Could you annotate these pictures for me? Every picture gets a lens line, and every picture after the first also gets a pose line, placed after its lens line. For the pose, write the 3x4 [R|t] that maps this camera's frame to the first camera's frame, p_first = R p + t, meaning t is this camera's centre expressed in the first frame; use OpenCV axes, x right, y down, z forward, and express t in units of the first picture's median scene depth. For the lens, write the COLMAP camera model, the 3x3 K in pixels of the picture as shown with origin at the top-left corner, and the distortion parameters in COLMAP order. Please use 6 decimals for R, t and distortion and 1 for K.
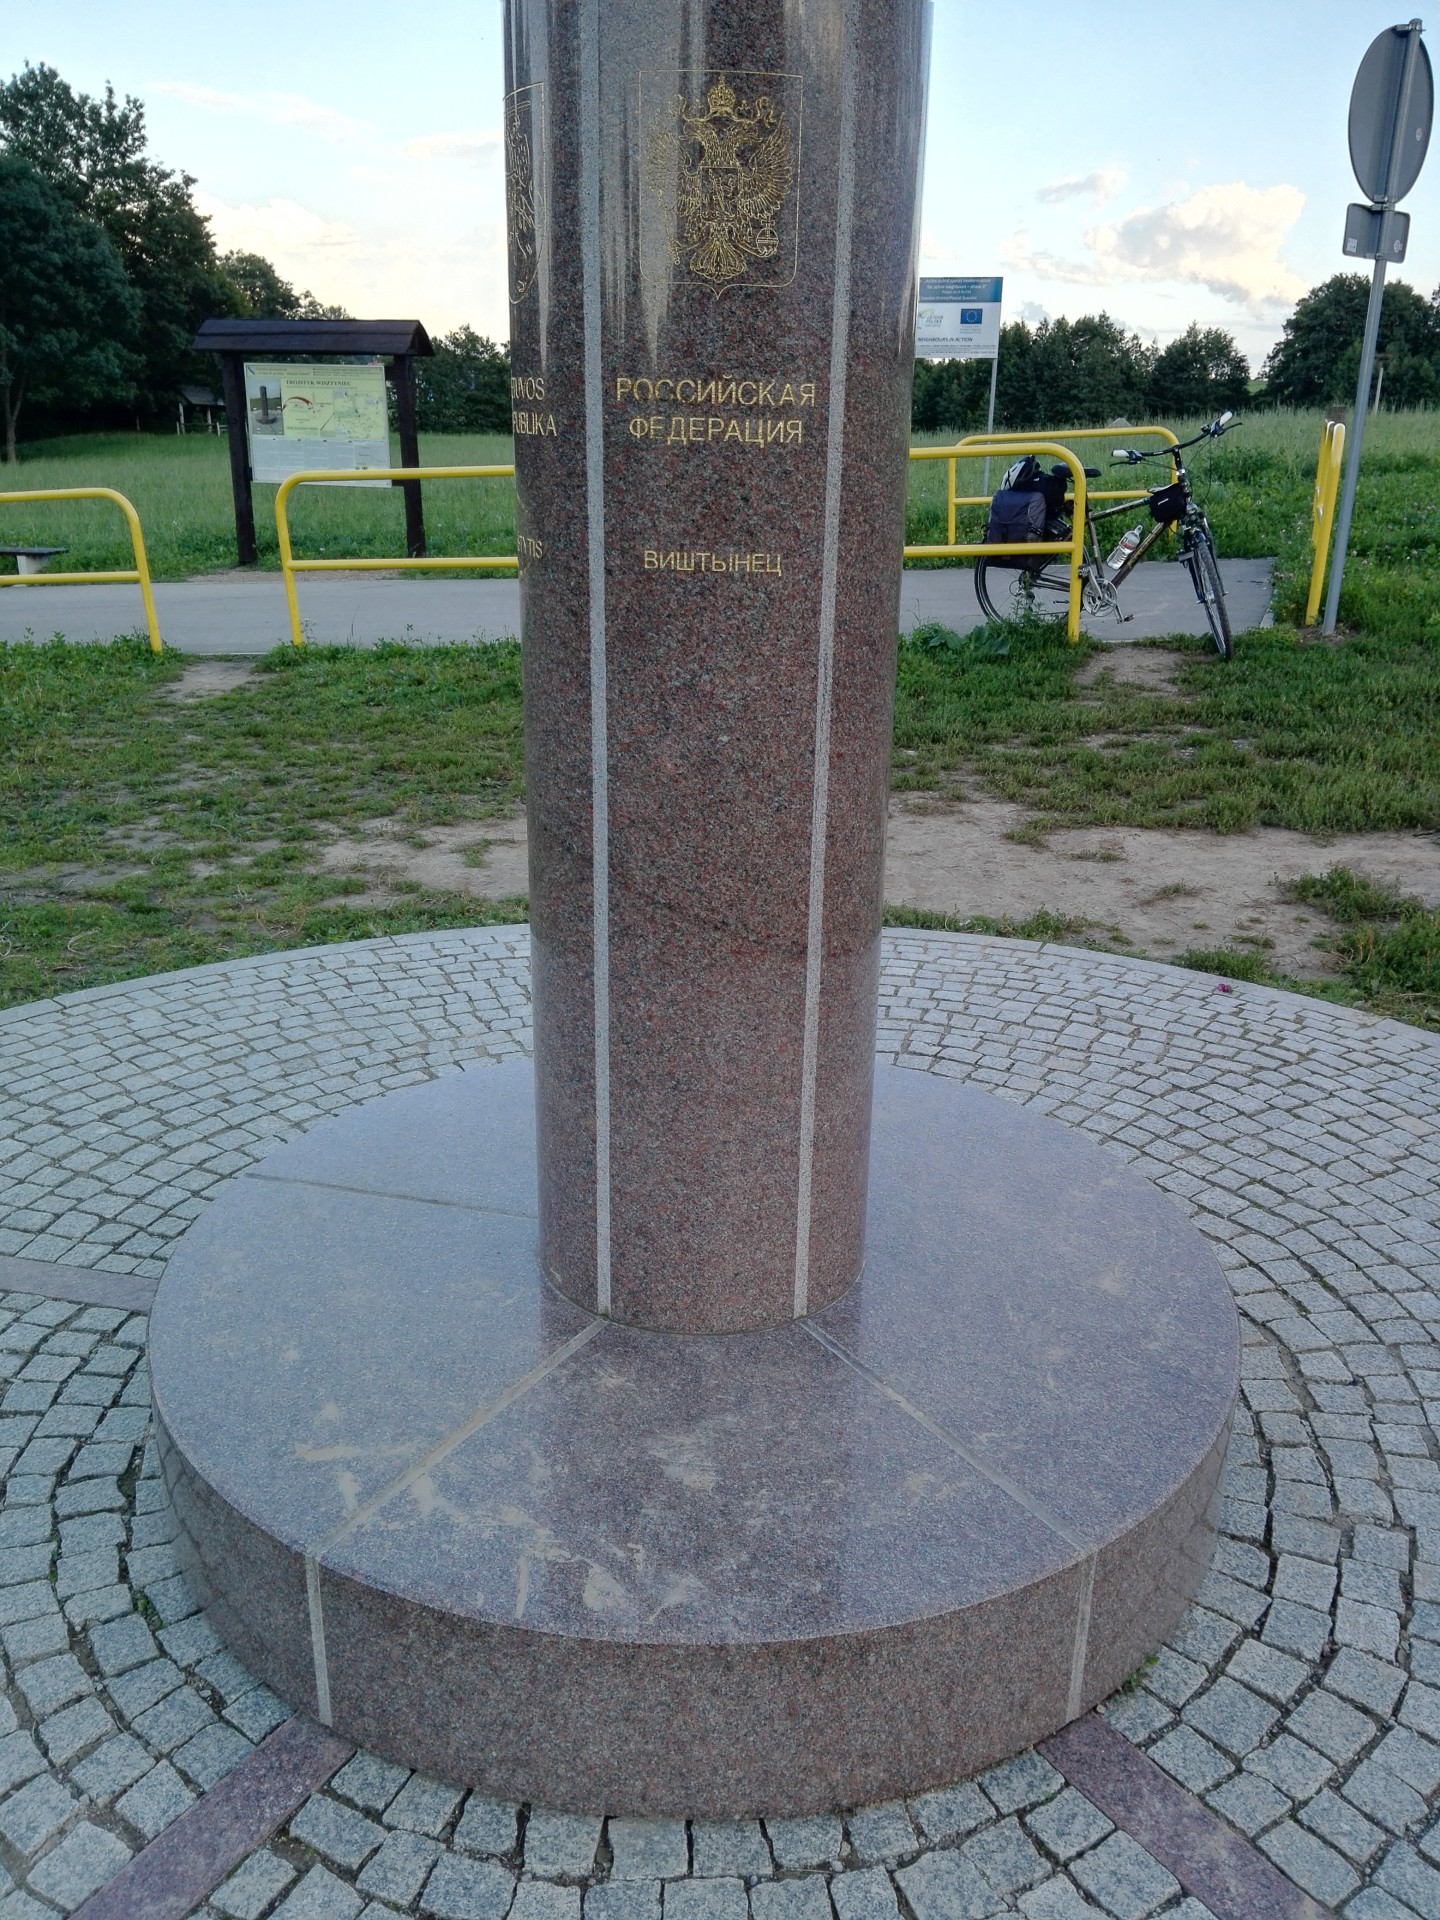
lens RADIAL K [[1494.8, 0, 733.0], [0, 1494.8, 957.9], [0, 0, 1]] dist [0.125740, -0.220914]
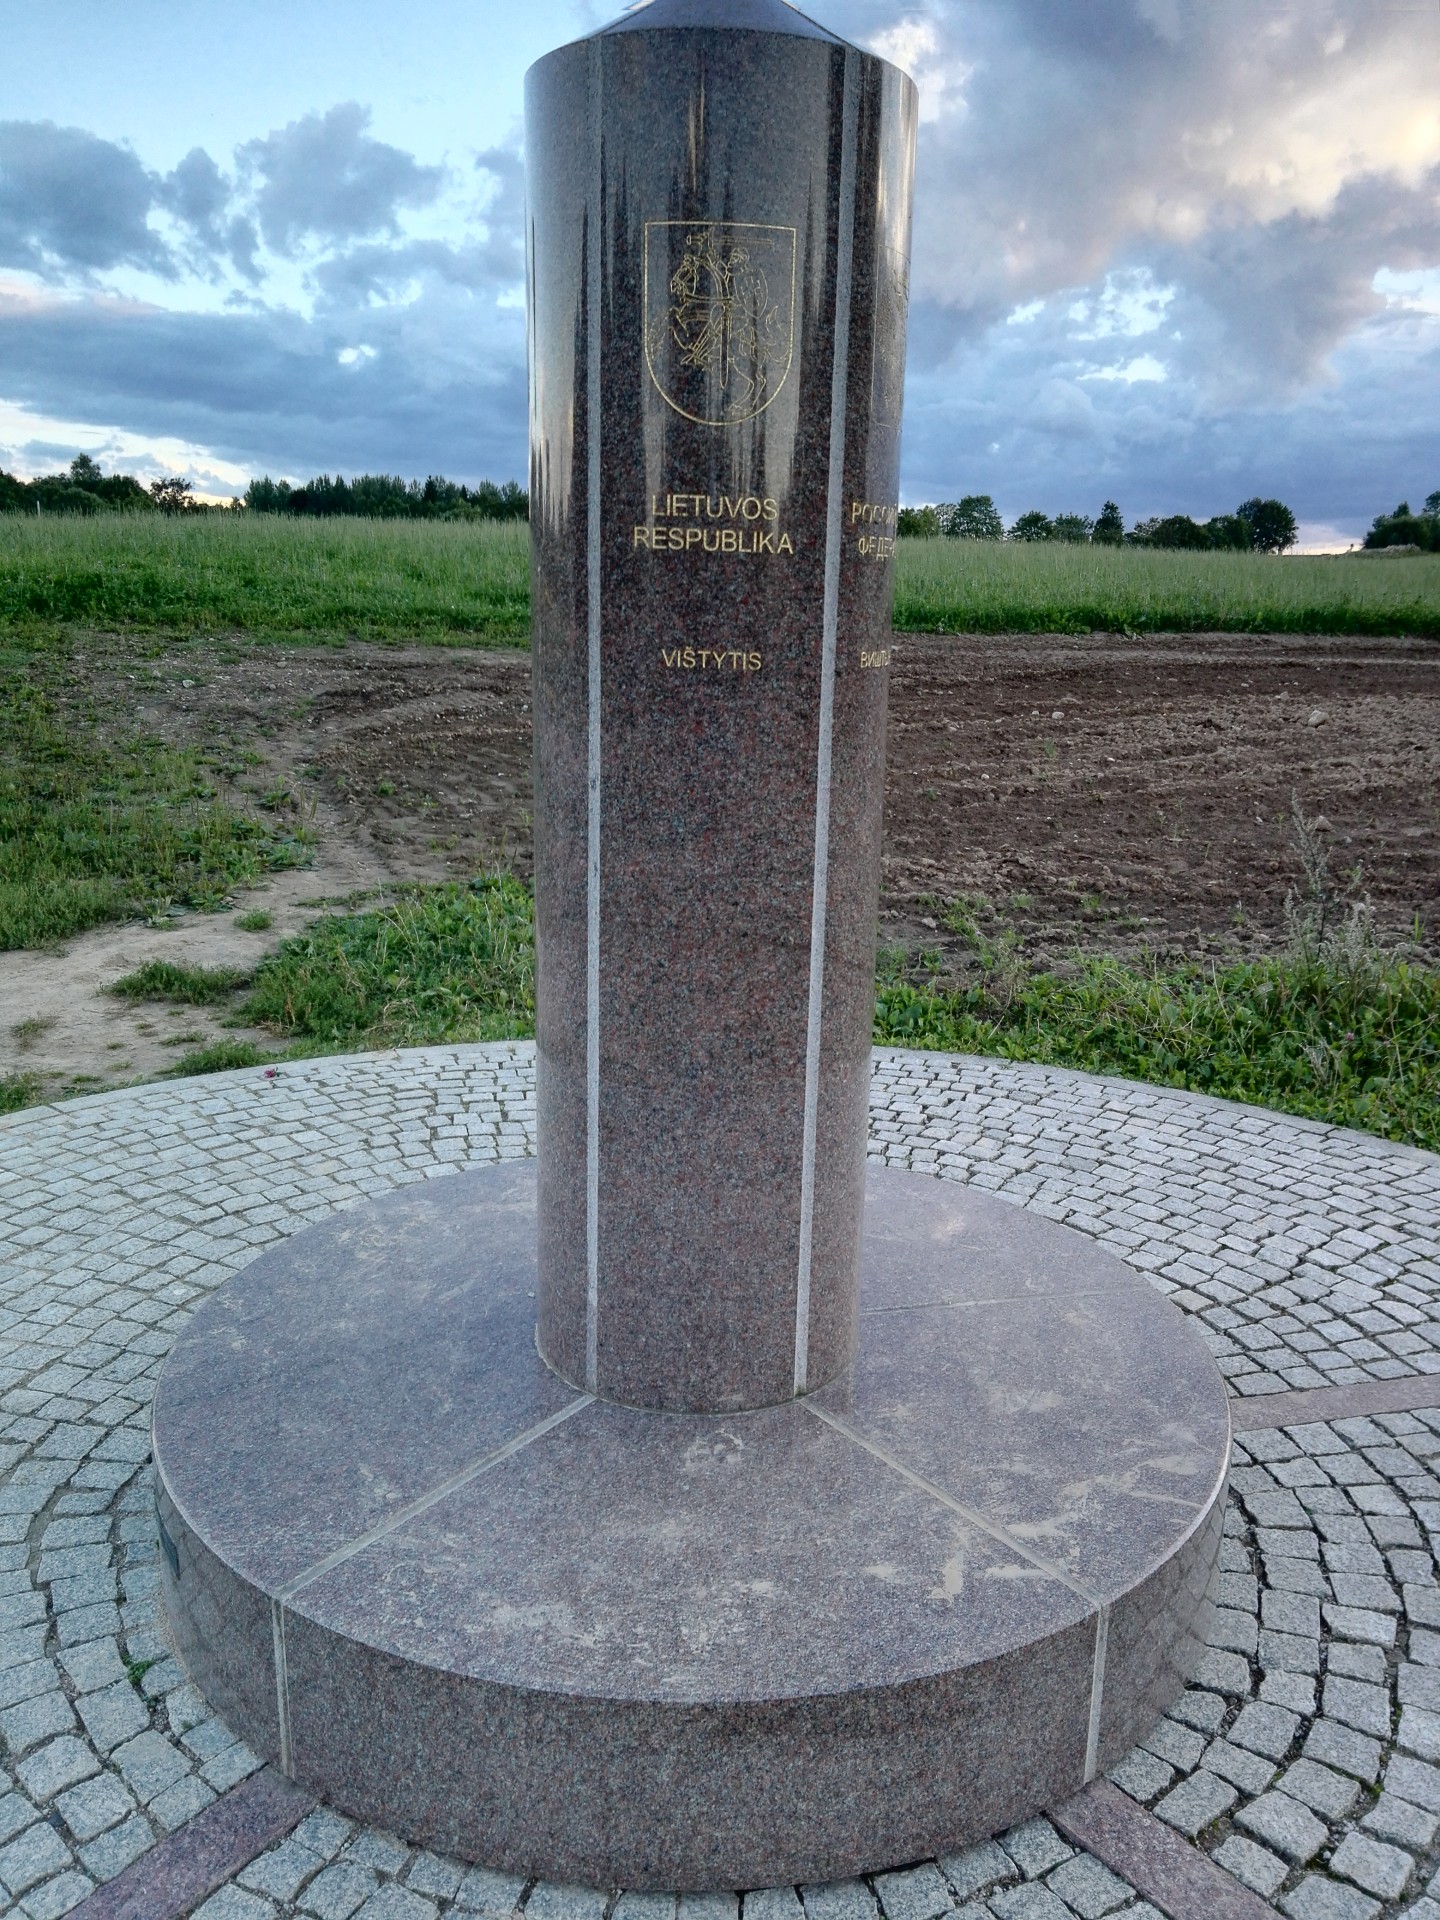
lens RADIAL K [[1494.8, 0, 733.0], [0, 1494.8, 957.9], [0, 0, 1]] dist [0.125740, -0.220914]
pose [[0.363577, -0.240869, 0.899886, -1.074639], [0.303380, 0.943948, 0.130090, -0.212796], [-0.880780, 0.225709, 0.416272, 0.619109]]
